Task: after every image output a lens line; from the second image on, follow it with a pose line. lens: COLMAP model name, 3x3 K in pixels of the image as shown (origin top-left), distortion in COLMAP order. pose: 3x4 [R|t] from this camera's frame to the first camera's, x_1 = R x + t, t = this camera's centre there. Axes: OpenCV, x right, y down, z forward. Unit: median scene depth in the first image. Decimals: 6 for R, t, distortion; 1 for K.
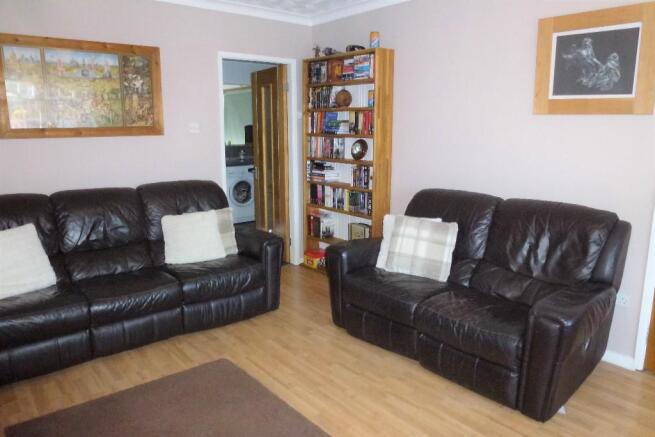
lens RADIAL K [[476.9, 0, 326.0], [0, 476.9, 221.1], [0, 0, 1]] dist [-0.047758, 0.016160]
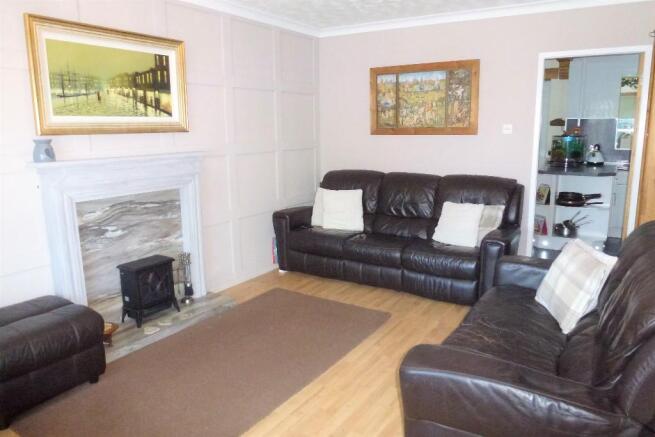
lens RADIAL K [[476.9, 0, 326.7], [0, 476.9, 220.0], [0, 0, 1]] dist [-0.047758, 0.016160]
pose [[0.295947, 0.180709, -0.937955, 0.723023], [-0.177652, 0.975223, 0.131835, -0.072282], [0.938539, 0.127613, 0.320717, 0.341029]]
